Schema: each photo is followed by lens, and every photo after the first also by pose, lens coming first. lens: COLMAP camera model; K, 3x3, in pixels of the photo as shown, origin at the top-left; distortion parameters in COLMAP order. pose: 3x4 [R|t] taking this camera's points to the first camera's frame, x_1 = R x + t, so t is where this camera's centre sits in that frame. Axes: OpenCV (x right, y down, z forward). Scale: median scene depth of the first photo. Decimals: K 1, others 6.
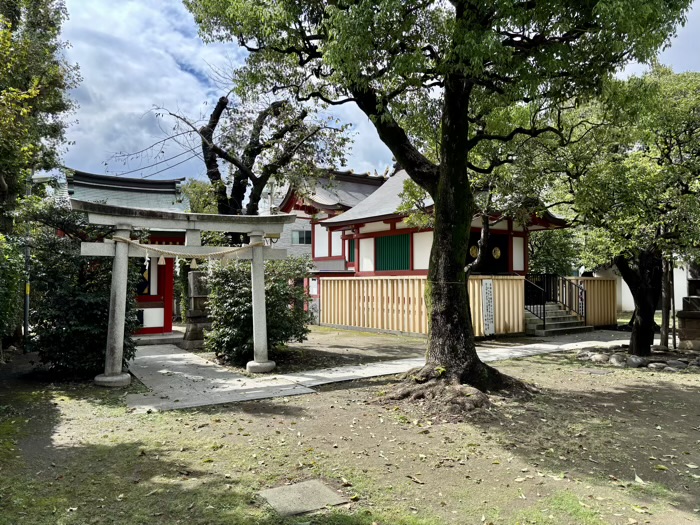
lens RADIAL K [[519.2, 0, 352.4], [0, 519.2, 265.6], [0, 0, 1]] dist [0.043027, -0.045551]
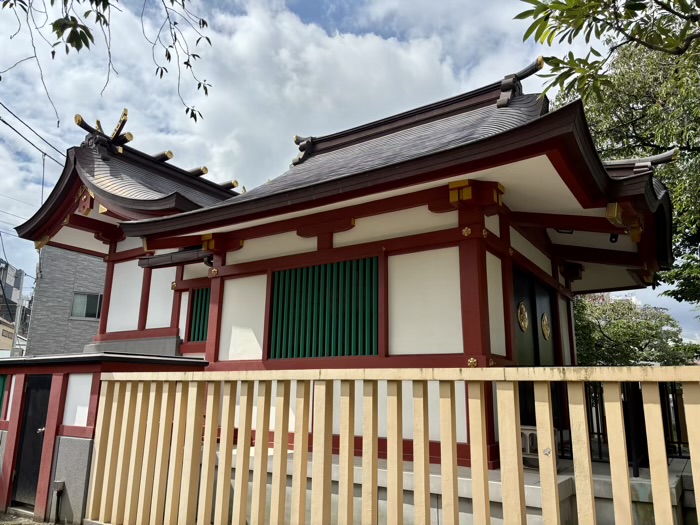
lens RADIAL K [[519.2, 0, 352.4], [0, 519.2, 265.6], [0, 0, 1]] dist [0.043027, -0.045551]
pose [[0.944222, 0.092199, 0.316138, -0.029521], [-0.026898, 0.978391, -0.205004, 0.025396], [-0.328208, 0.185066, 0.926299, 0.792036]]
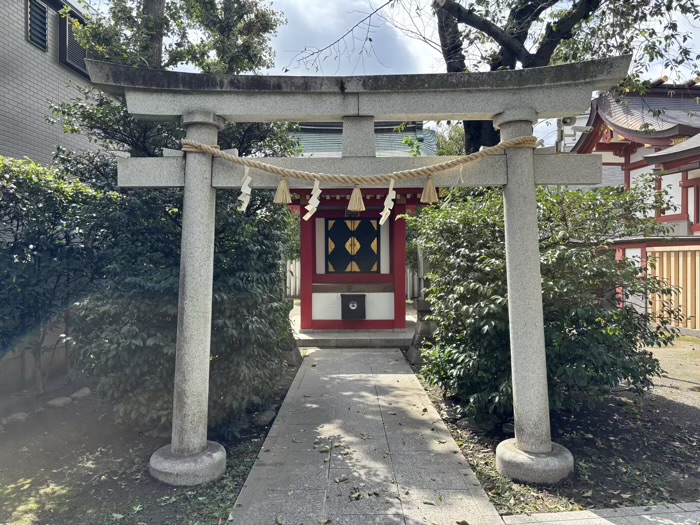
lens RADIAL K [[519.2, 0, 352.4], [0, 519.2, 265.6], [0, 0, 1]] dist [0.043027, -0.045551]
pose [[0.859518, 0.001022, -0.511105, -0.058034], [0.019571, 0.999199, 0.034910, 0.020294], [0.510731, -0.040008, 0.858809, 0.381697]]
